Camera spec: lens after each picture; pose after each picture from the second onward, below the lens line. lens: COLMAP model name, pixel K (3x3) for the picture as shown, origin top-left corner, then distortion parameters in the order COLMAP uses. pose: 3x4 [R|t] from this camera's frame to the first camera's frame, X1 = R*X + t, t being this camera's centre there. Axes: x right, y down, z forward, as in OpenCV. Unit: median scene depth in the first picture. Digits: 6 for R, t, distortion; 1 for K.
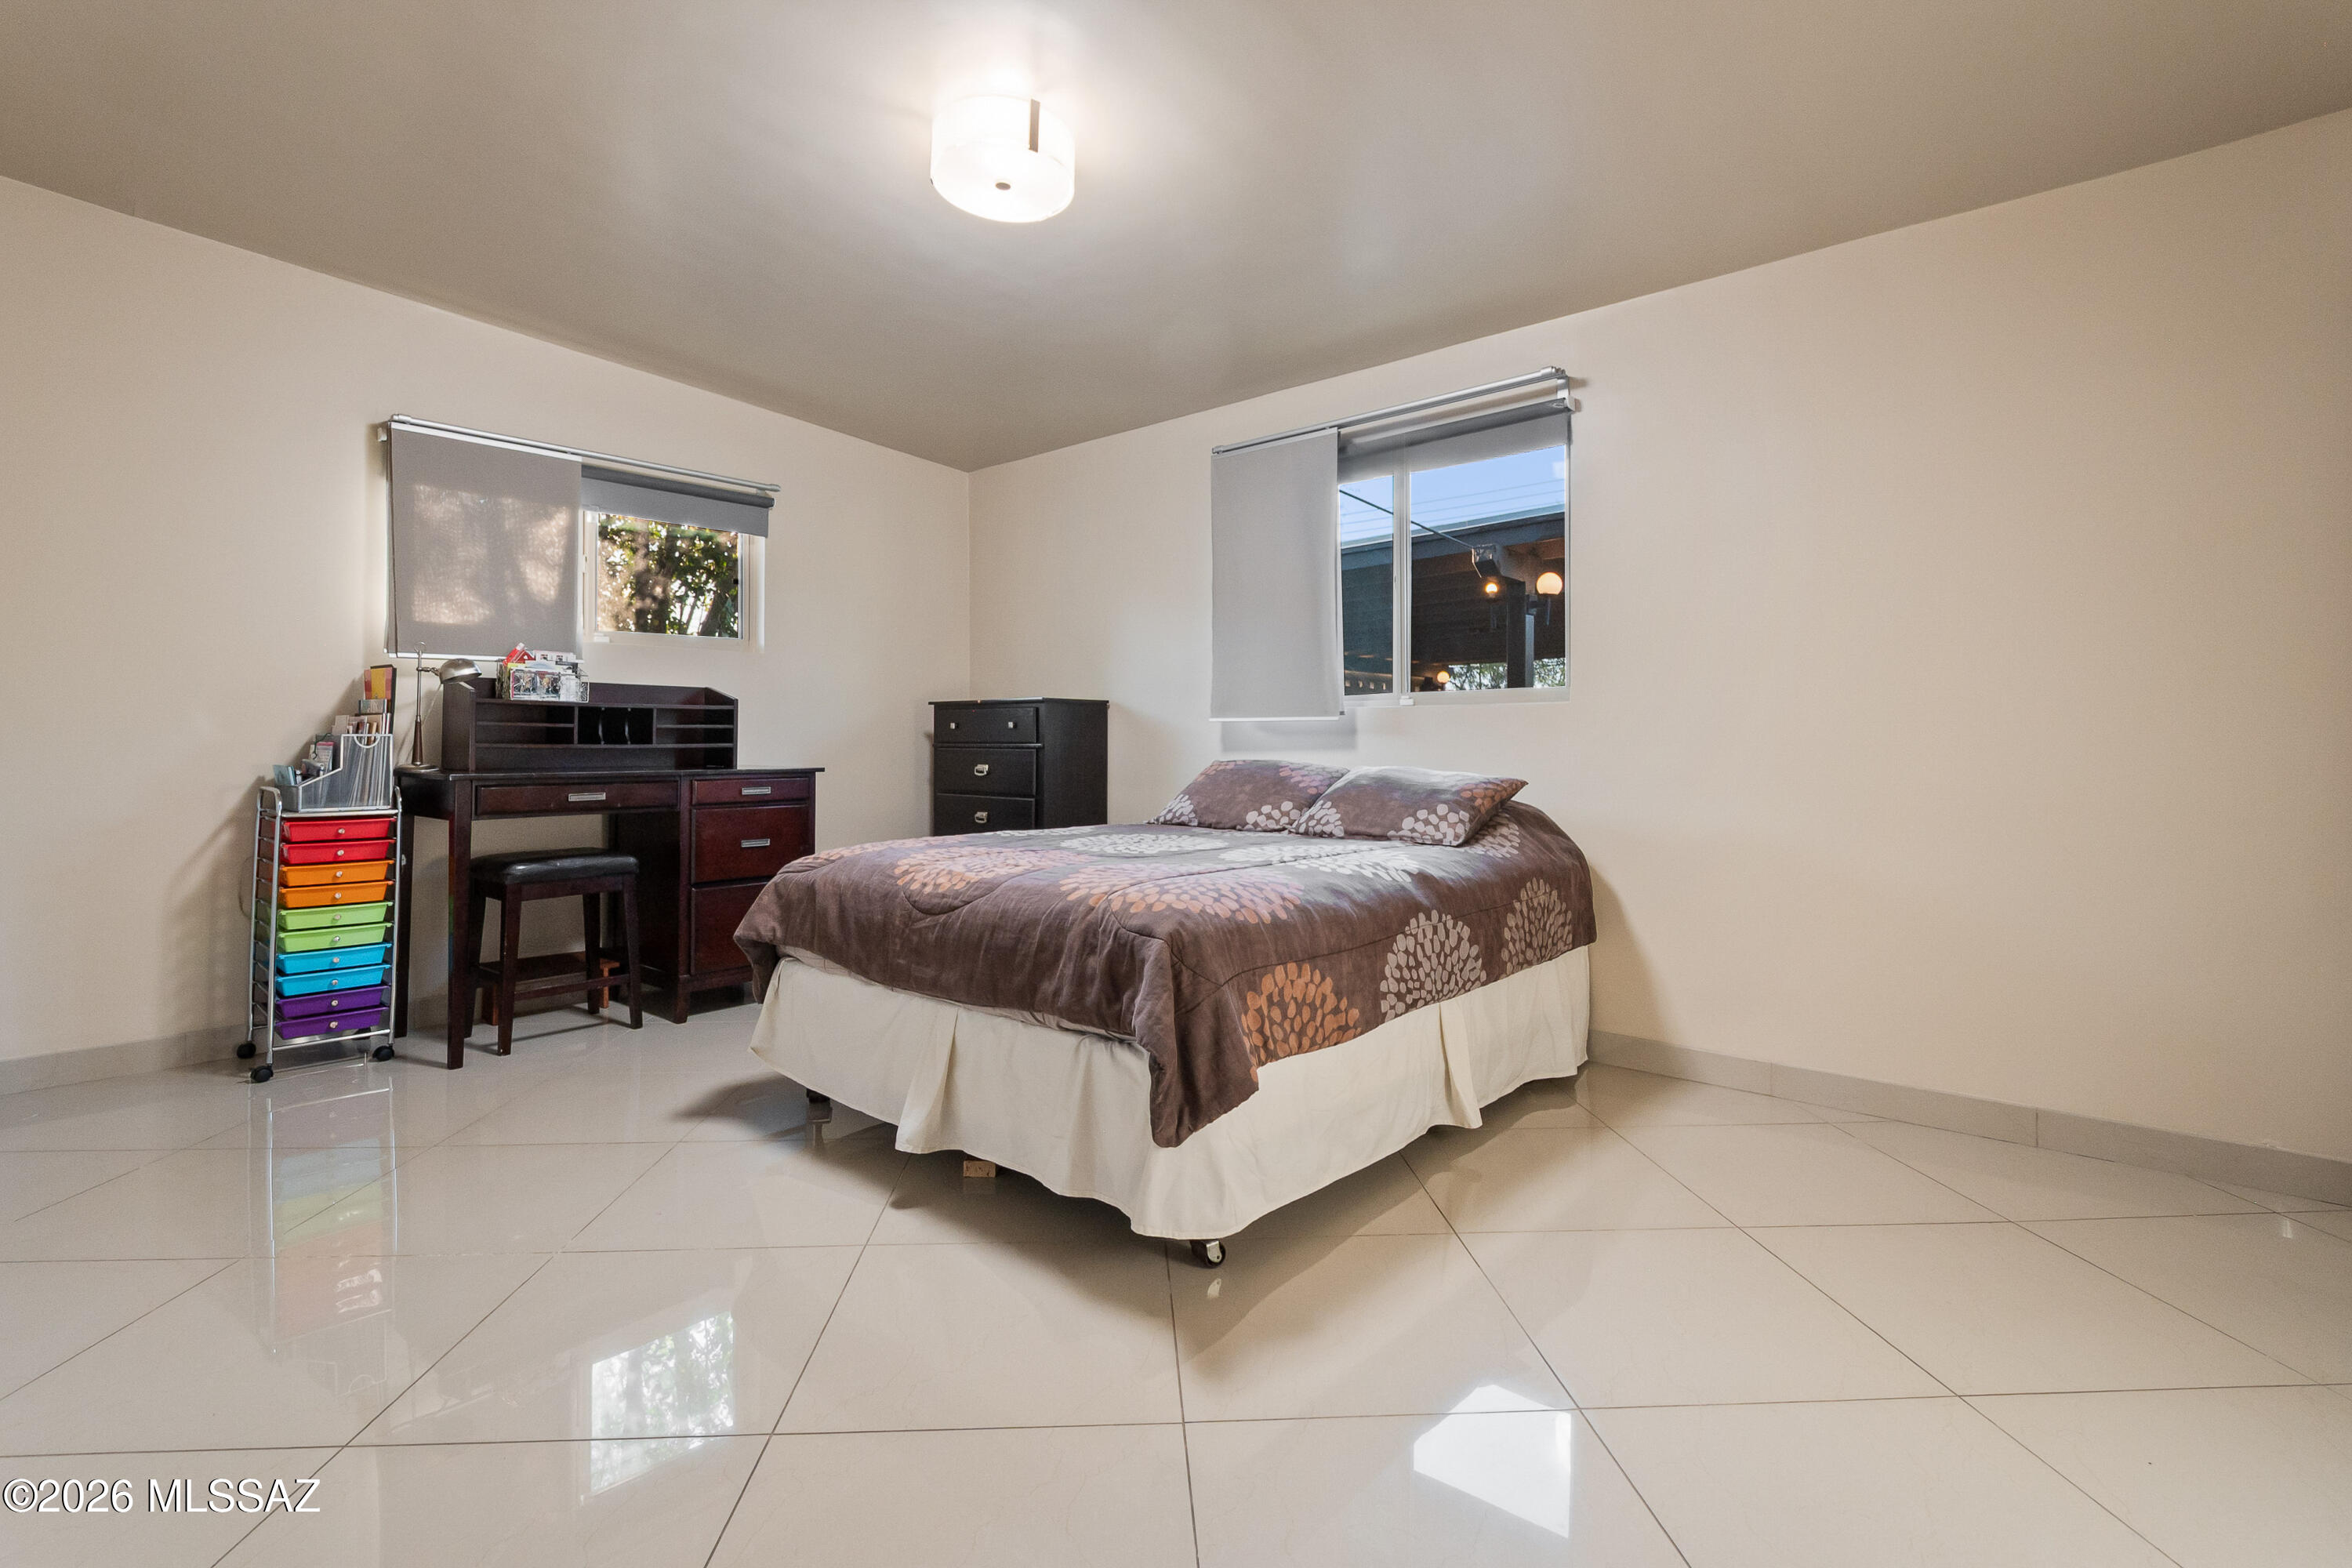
lens RADIAL K [[1111.6, 0, 1165.6], [0, 1111.6, 763.7], [0, 0, 1]] dist [-0.000963, 0.000558]
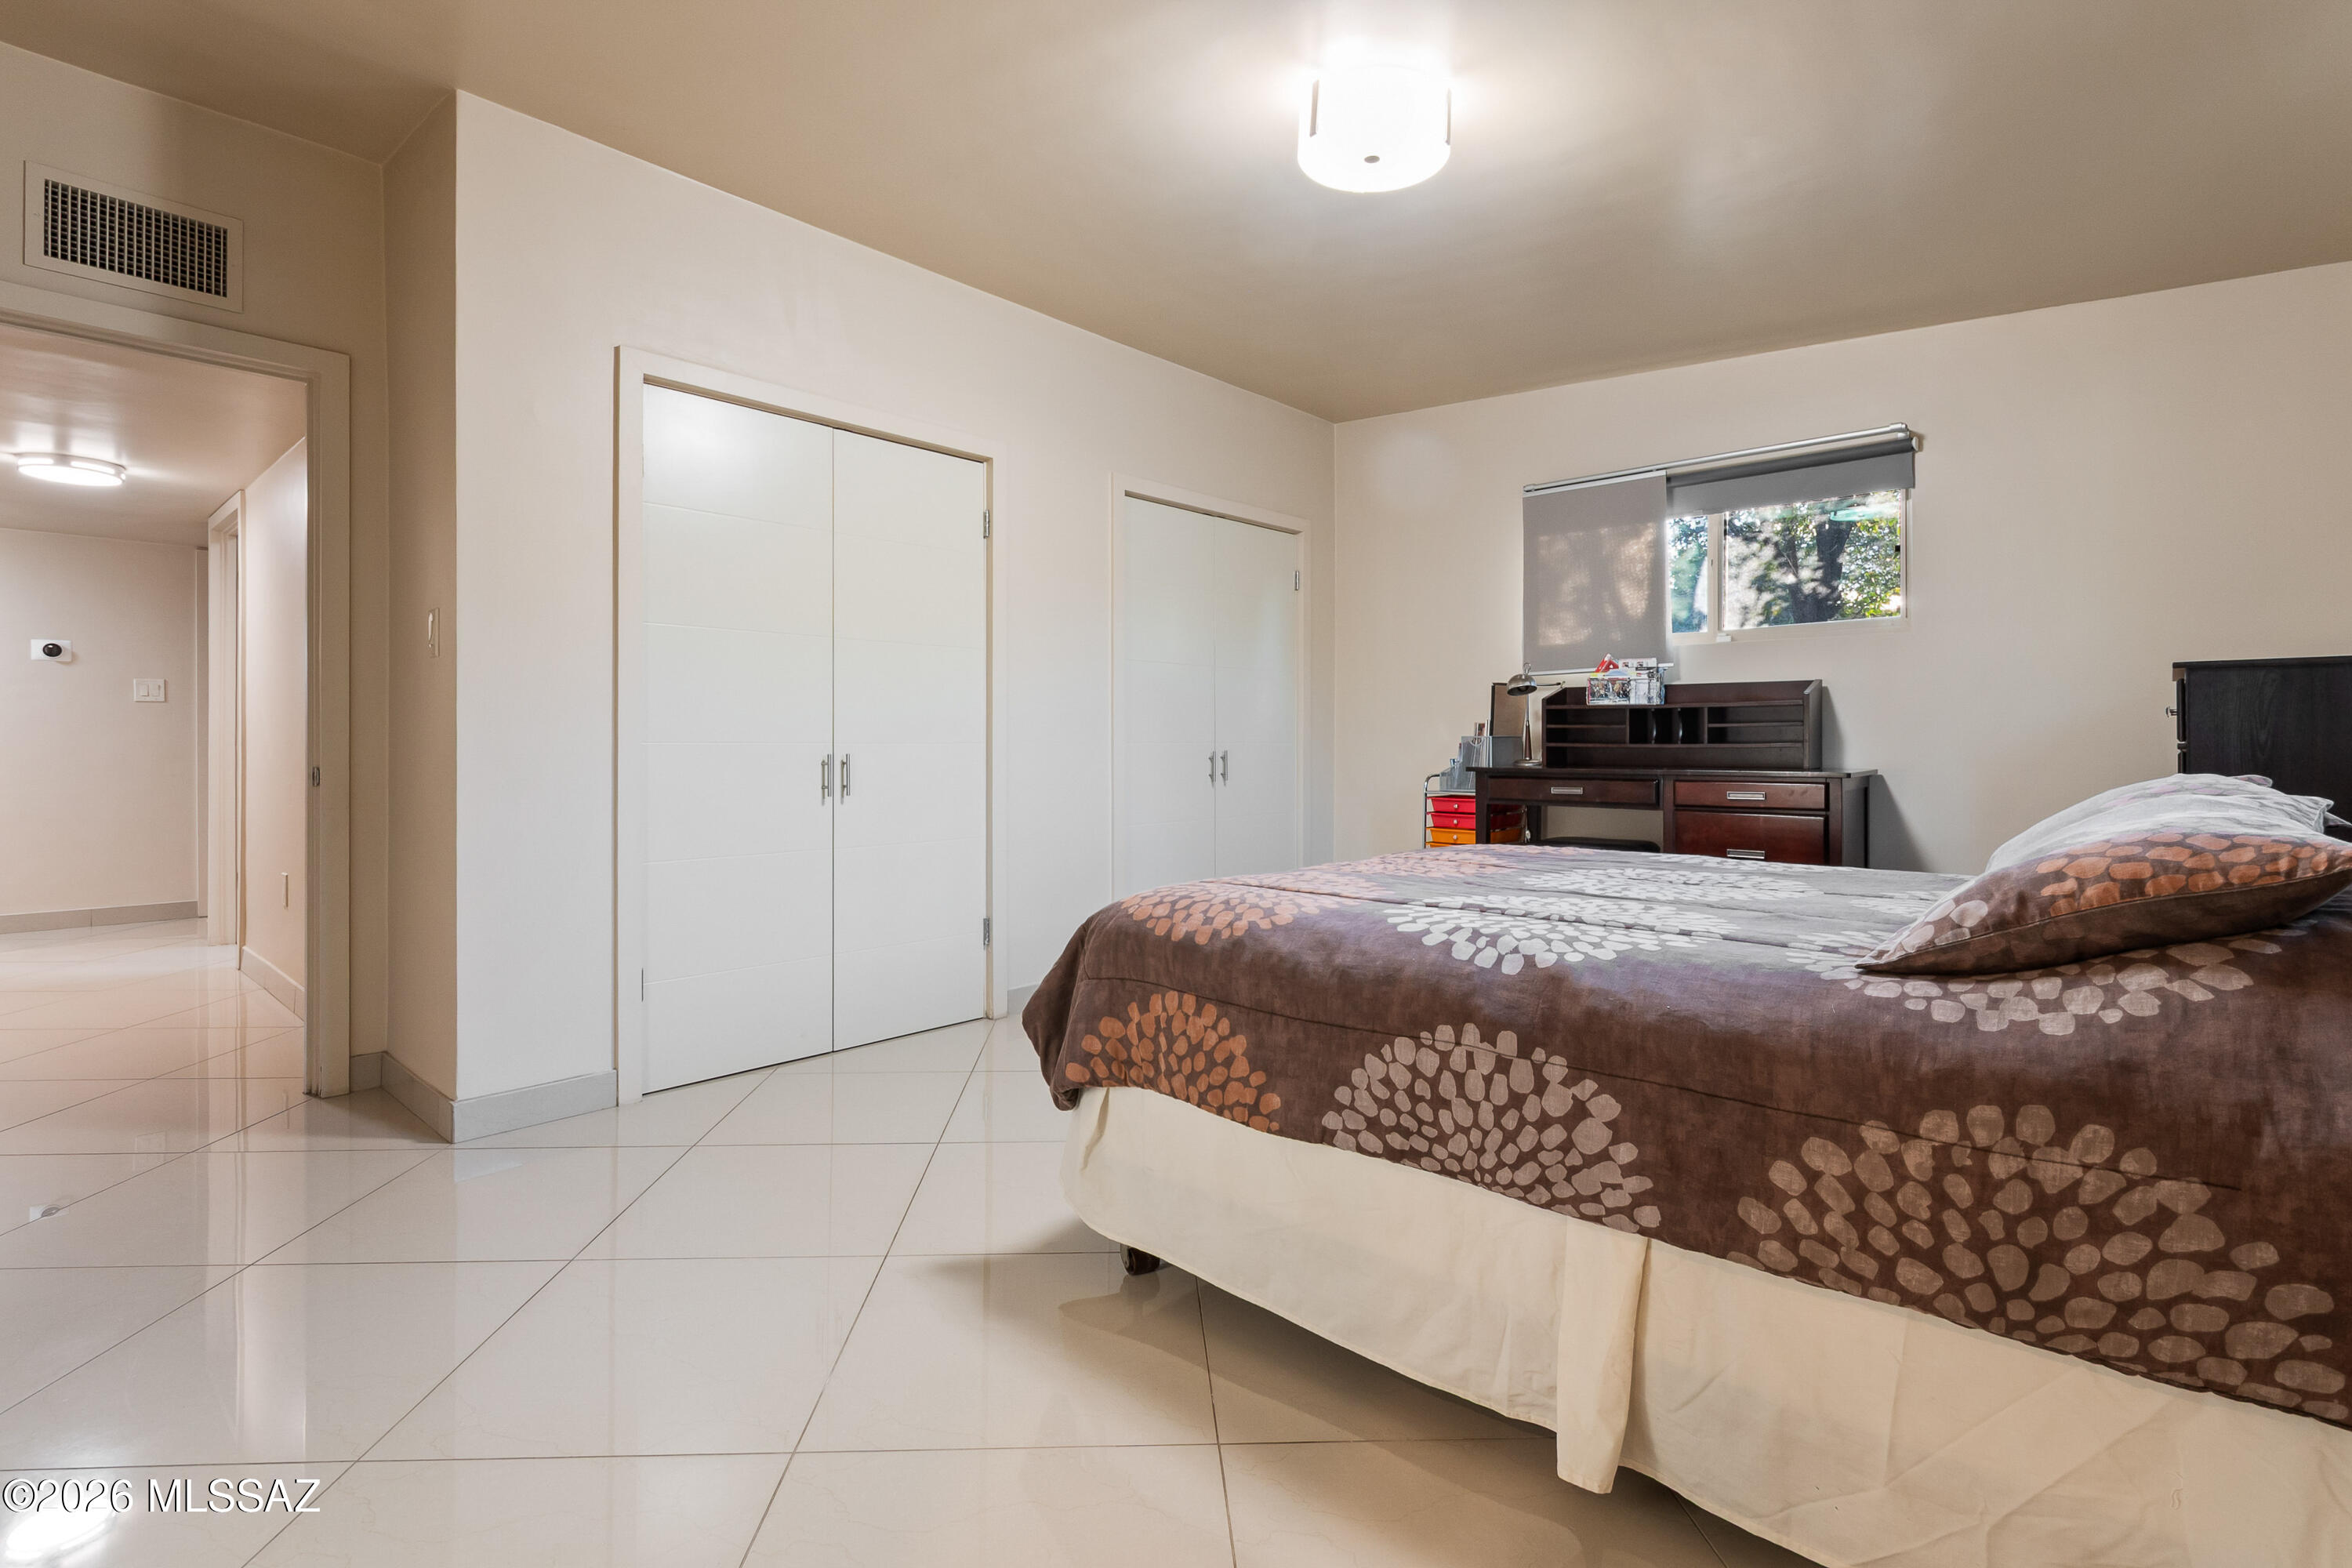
lens RADIAL K [[1111.6, 0, 1165.7], [0, 1111.6, 766.1], [0, 0, 1]] dist [-0.000963, 0.000558]
pose [[-0.021653, 0.019381, -0.999578, 0.811403], [-0.020862, 0.999586, 0.019833, -0.011465], [0.999548, 0.021283, -0.021240, 0.835086]]
